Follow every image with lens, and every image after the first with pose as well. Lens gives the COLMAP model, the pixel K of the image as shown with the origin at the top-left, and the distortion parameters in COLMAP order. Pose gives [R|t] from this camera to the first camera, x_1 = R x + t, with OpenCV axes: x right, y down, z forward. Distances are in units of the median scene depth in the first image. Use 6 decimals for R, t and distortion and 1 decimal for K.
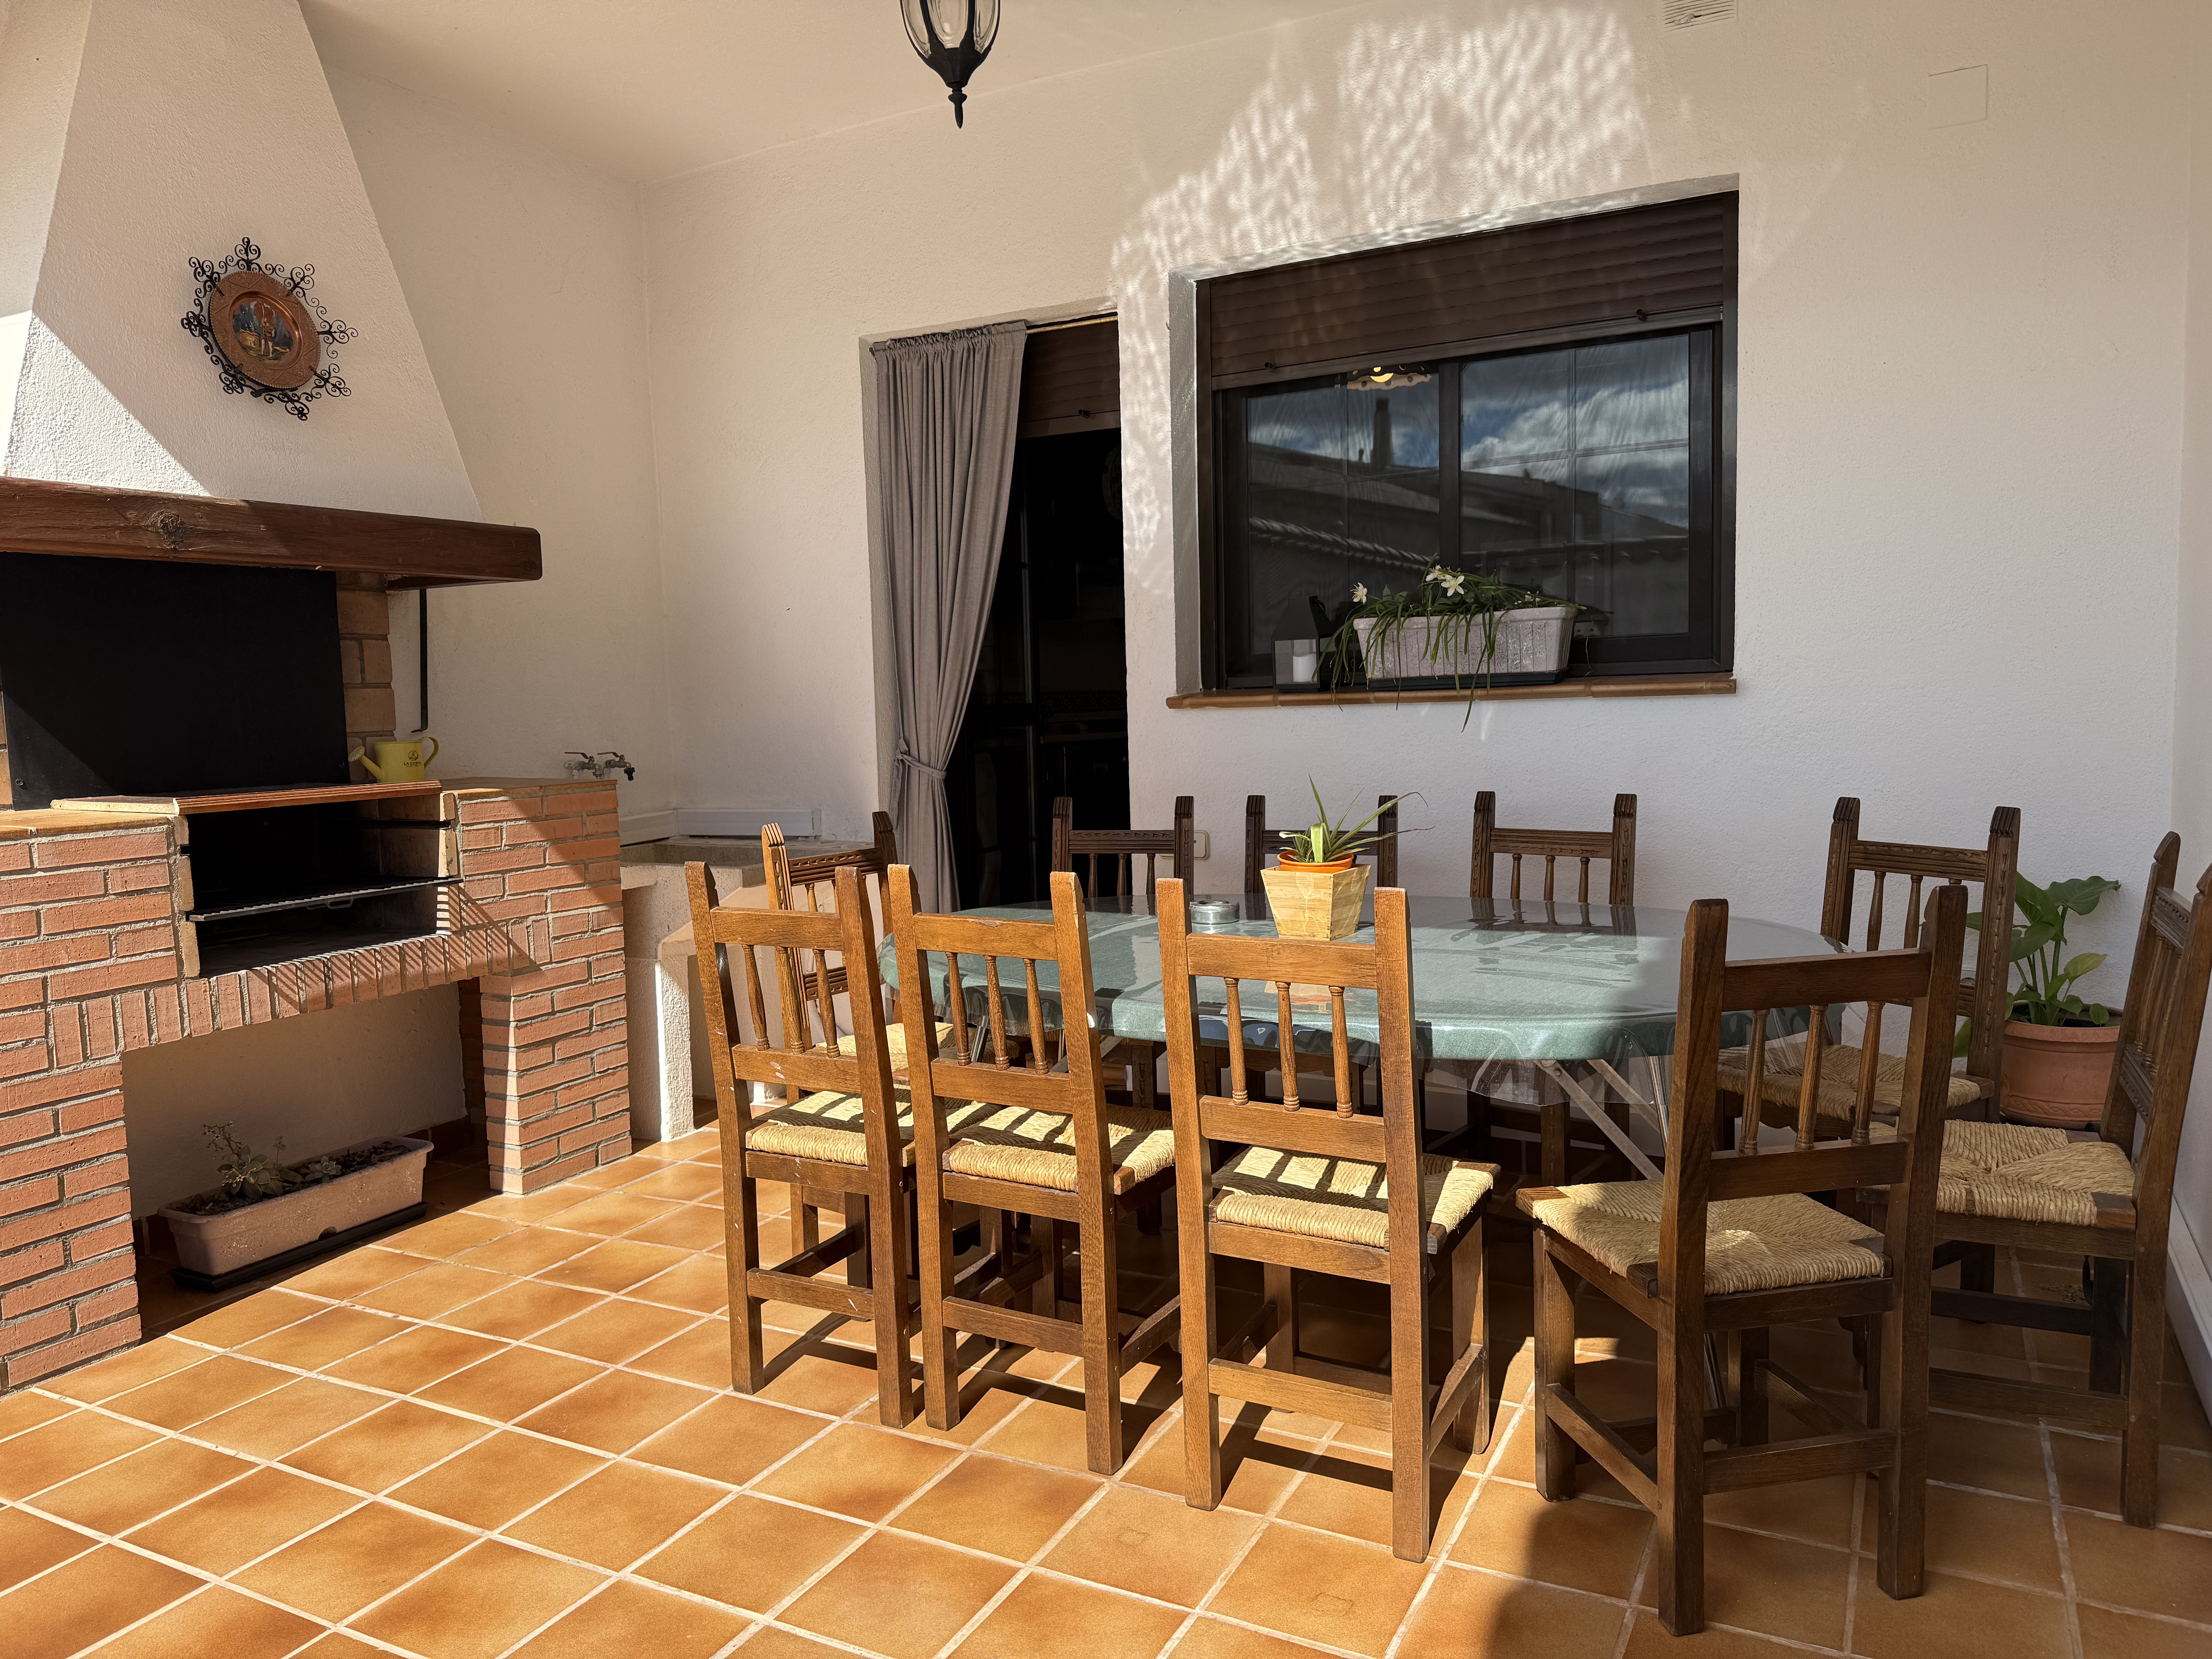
lens RADIAL K [[1562.4, 0, 1092.1], [0, 1562.4, 824.6], [0, 0, 1]] dist [0.024950, -0.030492]
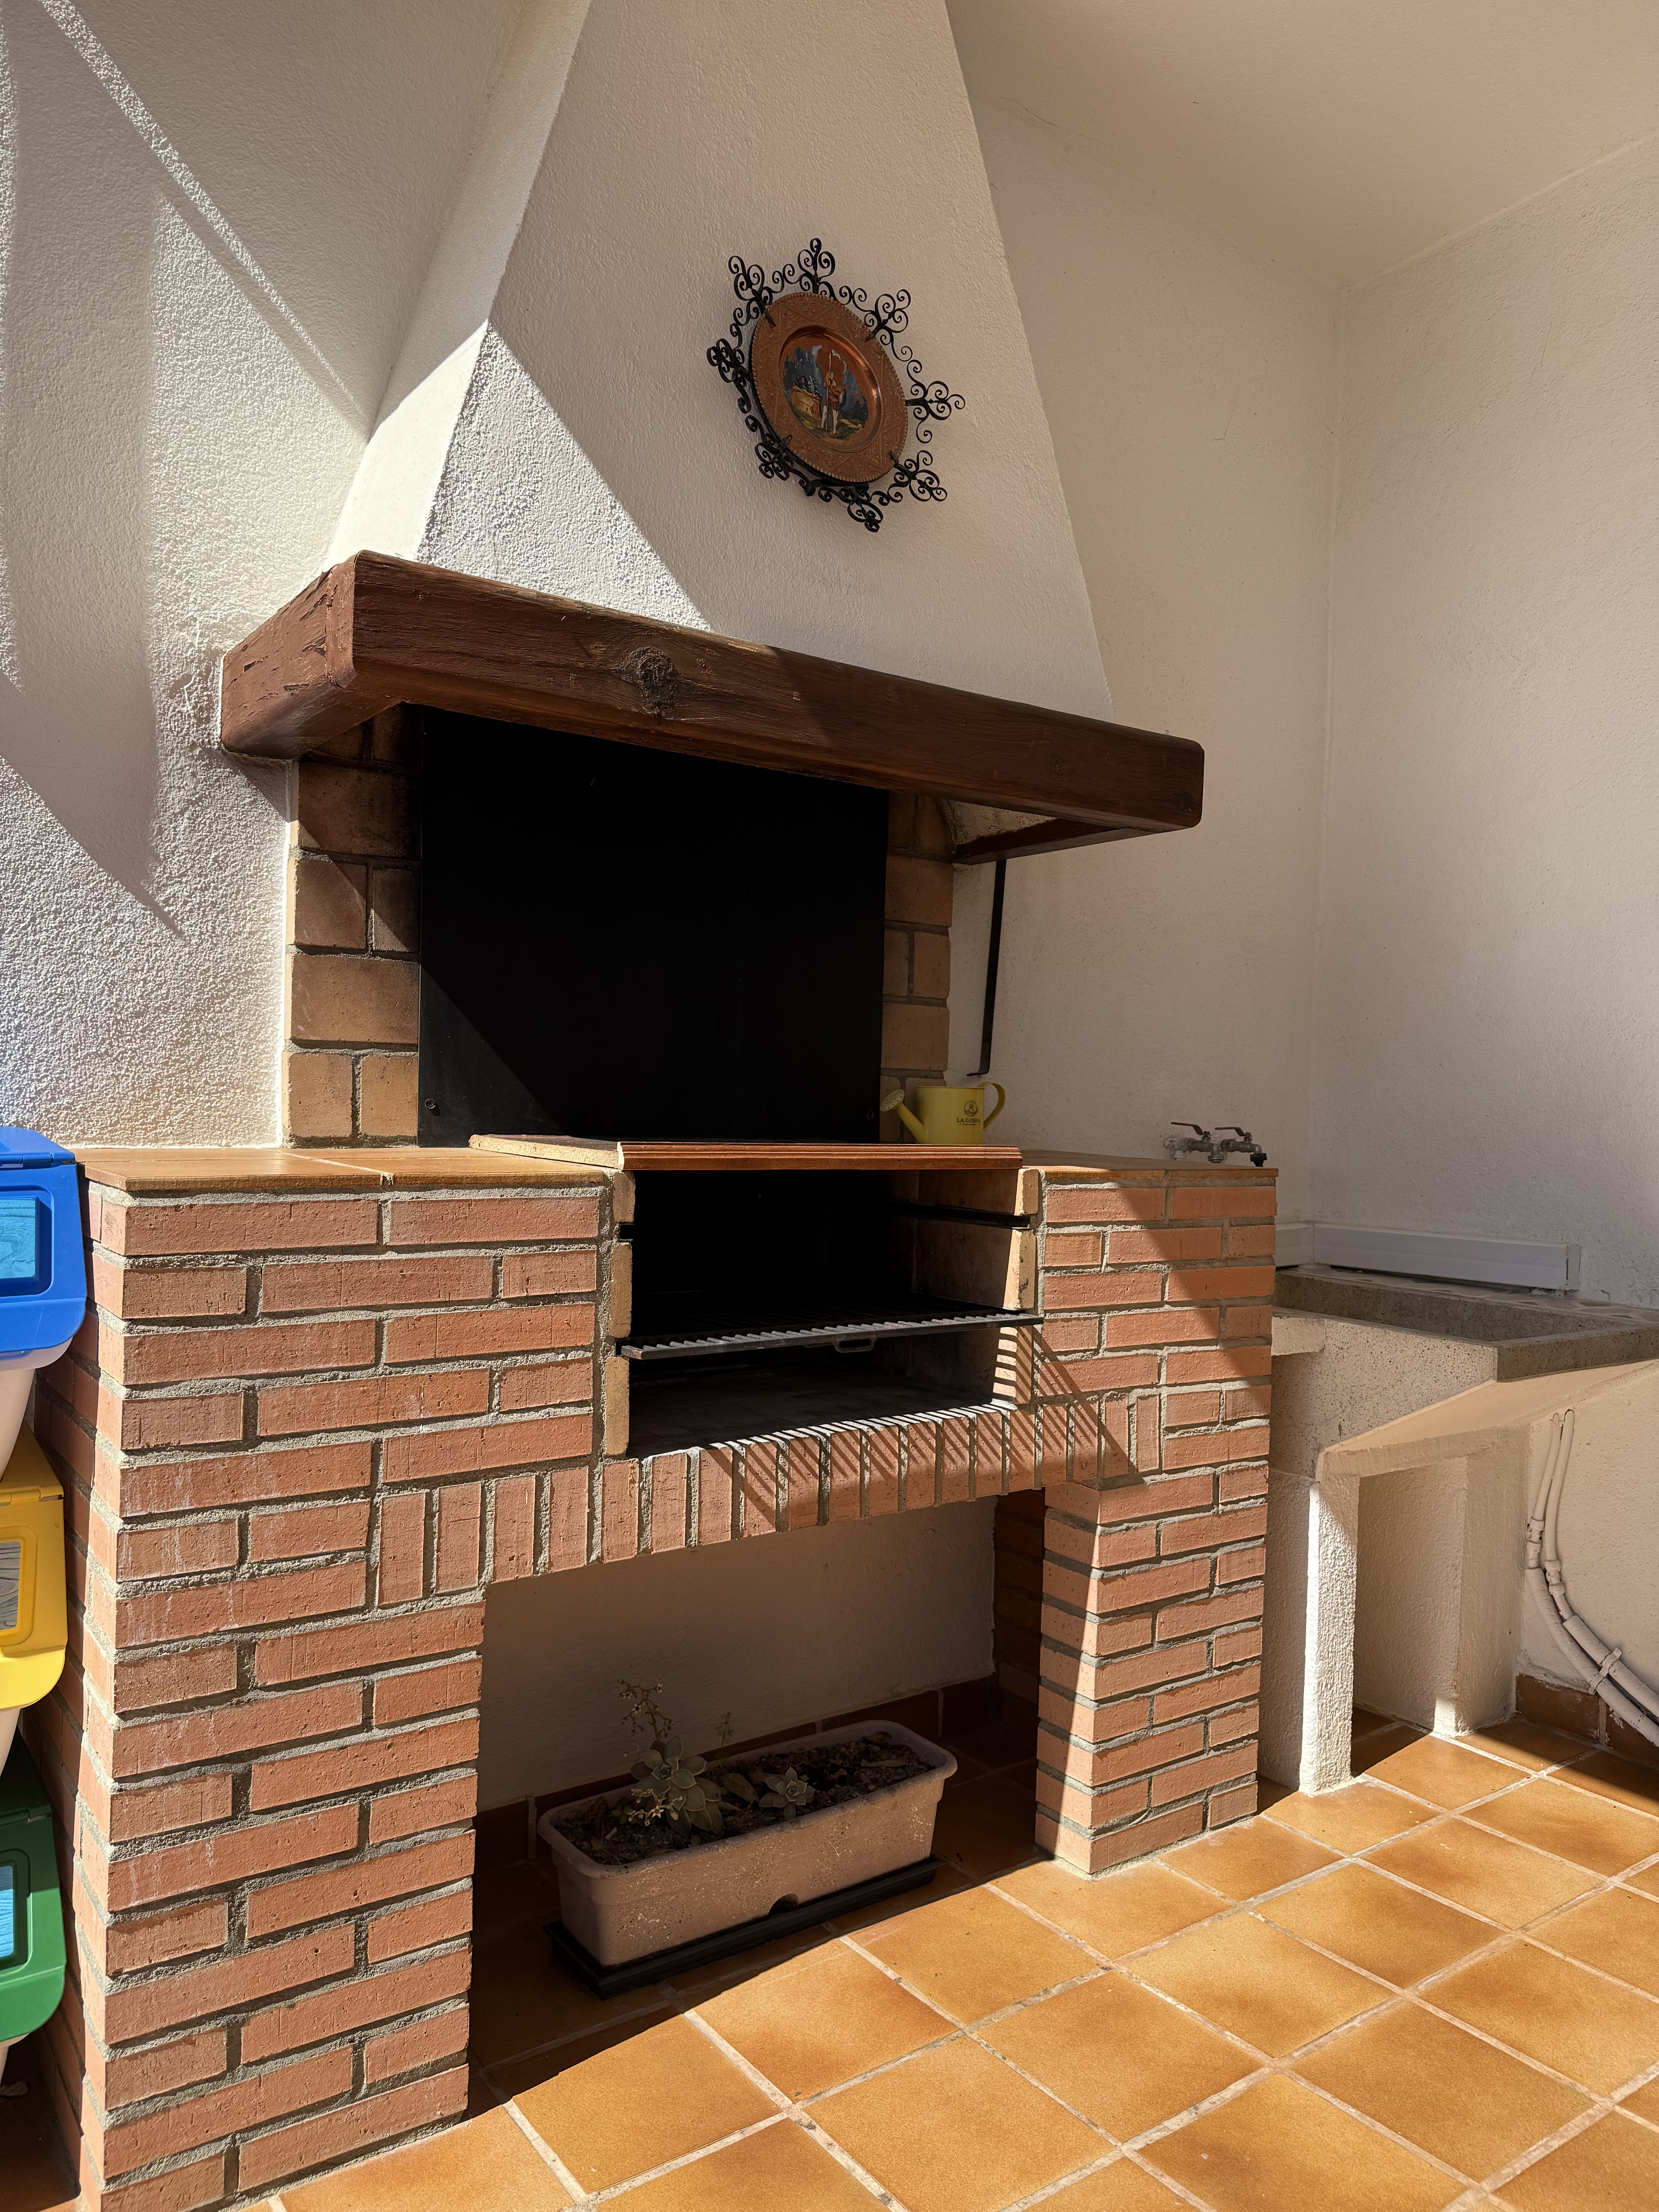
lens RADIAL K [[1544.1, 0, 834.0], [0, 1544.1, 1096.2], [0, 0, 1]] dist [0.117922, -0.187179]
pose [[0.897139, 0.052703, -0.438592, -0.243938], [-0.090251, 0.993783, -0.065191, -0.003016], [0.432430, 0.098069, 0.896319, 0.482483]]
